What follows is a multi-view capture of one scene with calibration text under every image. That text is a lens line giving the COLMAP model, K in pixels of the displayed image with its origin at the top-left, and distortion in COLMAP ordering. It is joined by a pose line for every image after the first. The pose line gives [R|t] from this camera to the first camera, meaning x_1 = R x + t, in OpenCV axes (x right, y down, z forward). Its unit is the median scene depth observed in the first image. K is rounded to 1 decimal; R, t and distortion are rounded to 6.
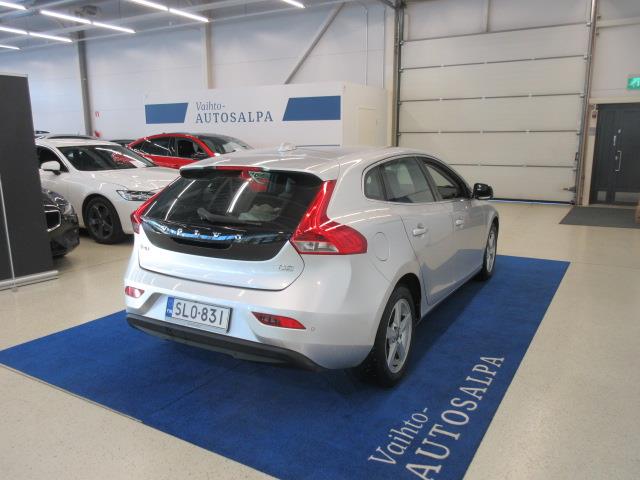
lens RADIAL K [[510.1, 0, 320.0], [0, 510.1, 240.0], [0, 0, 1]] dist [0.005457, -0.005074]
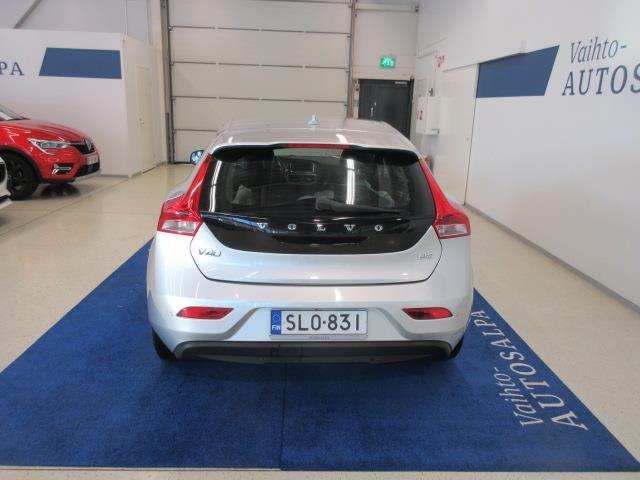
lens RADIAL K [[510.1, 0, 320.0], [0, 510.1, 240.0], [0, 0, 1]] dist [0.005457, -0.005074]
pose [[0.837461, -0.108870, 0.535543, -0.650251], [0.072302, 0.993414, 0.088887, -0.062751], [-0.541693, -0.035719, 0.839817, 0.296721]]
